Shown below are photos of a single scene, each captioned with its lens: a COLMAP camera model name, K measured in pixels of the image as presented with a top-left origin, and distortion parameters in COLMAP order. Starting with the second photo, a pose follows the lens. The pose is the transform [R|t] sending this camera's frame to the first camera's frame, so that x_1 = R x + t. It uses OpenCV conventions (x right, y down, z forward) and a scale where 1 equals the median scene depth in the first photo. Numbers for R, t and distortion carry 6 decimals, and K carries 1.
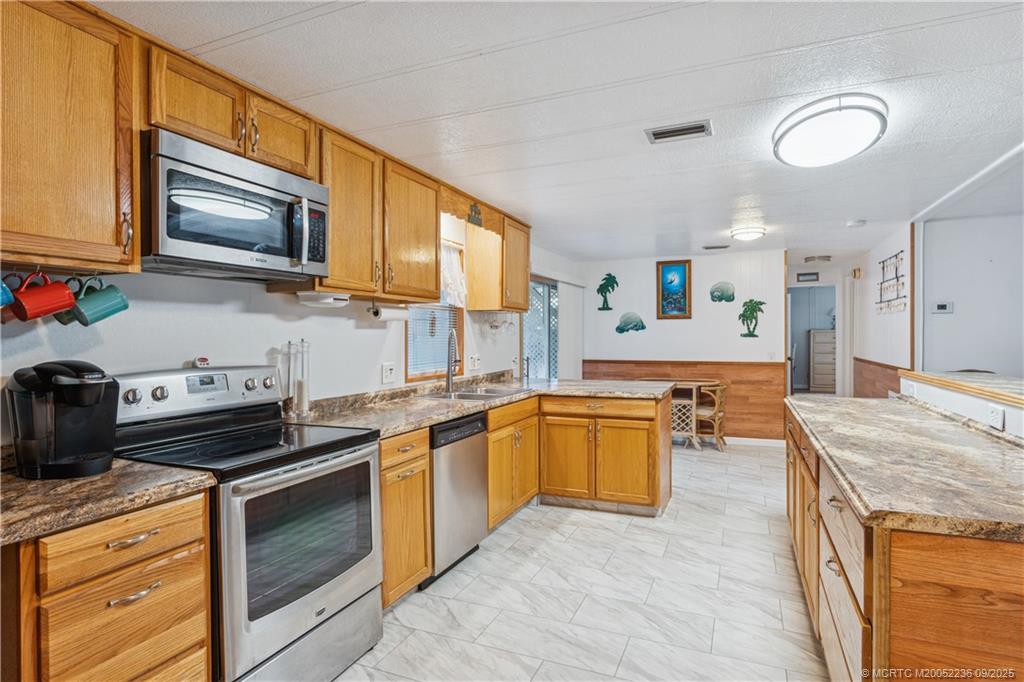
lens RADIAL K [[541.7, 0, 523.0], [0, 541.7, 339.3], [0, 0, 1]] dist [-0.016872, 0.006941]
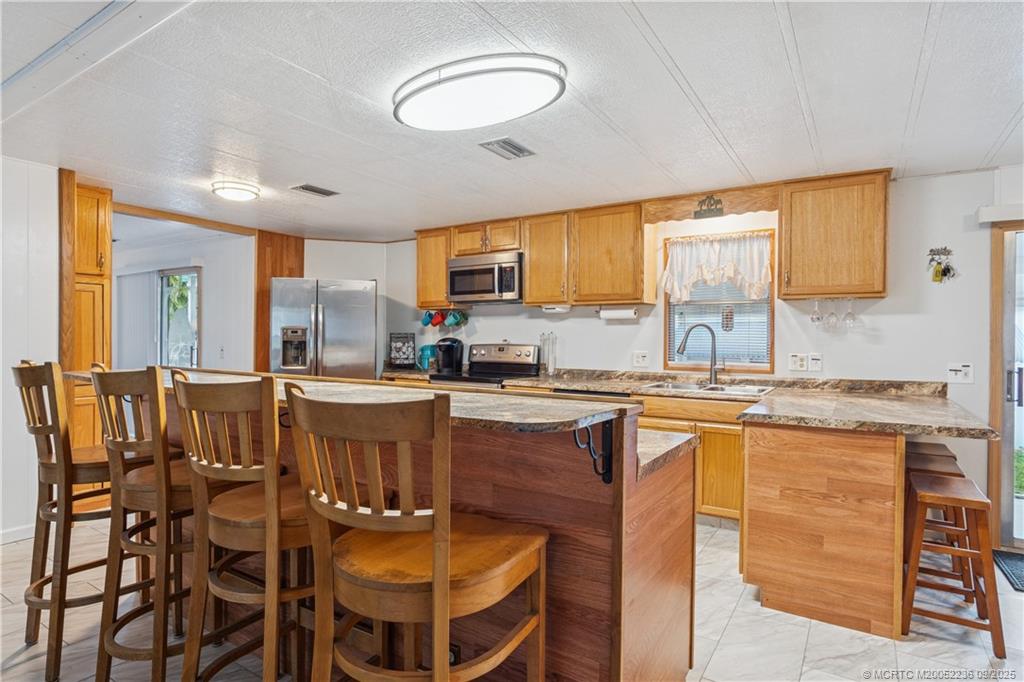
lens RADIAL K [[541.7, 0, 508.9], [0, 541.7, 339.2], [0, 0, 1]] dist [-0.016872, 0.006941]
pose [[-0.180599, 0.010384, -0.983502, 1.008032], [-0.012168, 0.999844, 0.012791, 0.002328], [0.983482, 0.014277, -0.180444, 0.869181]]
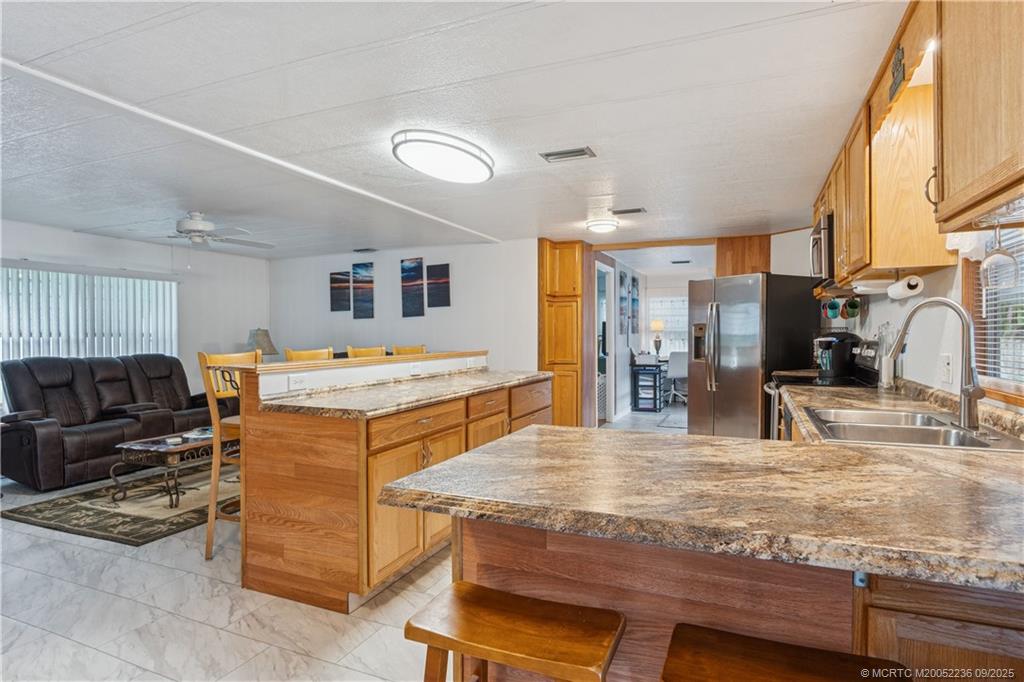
lens RADIAL K [[541.7, 0, 513.7], [0, 541.7, 345.4], [0, 0, 1]] dist [-0.016872, 0.006941]
pose [[-0.999915, 0.009282, 0.009102, 0.288827], [0.009542, 0.999534, 0.028995, 0.006098], [-0.008828, 0.029079, -0.999538, 1.593931]]
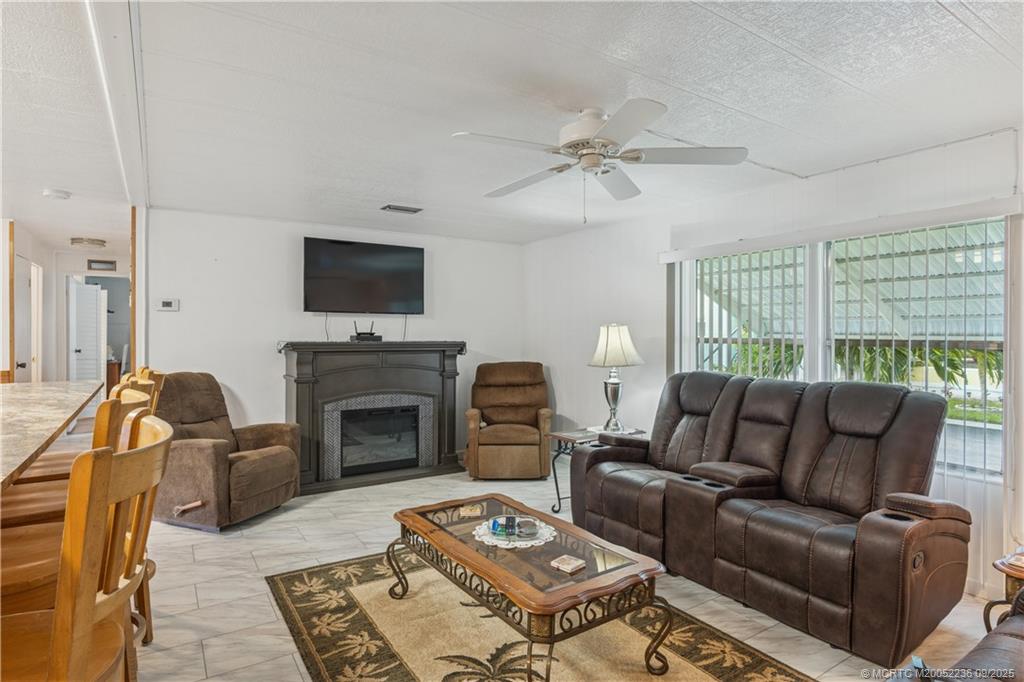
lens RADIAL K [[541.7, 0, 521.0], [0, 541.7, 331.9], [0, 0, 1]] dist [-0.016872, 0.006941]
pose [[0.554403, 0.008471, 0.832205, 0.453023], [0.003050, 0.999921, -0.012210, -0.000014], [-0.832243, 0.009307, 0.554333, -0.009061]]
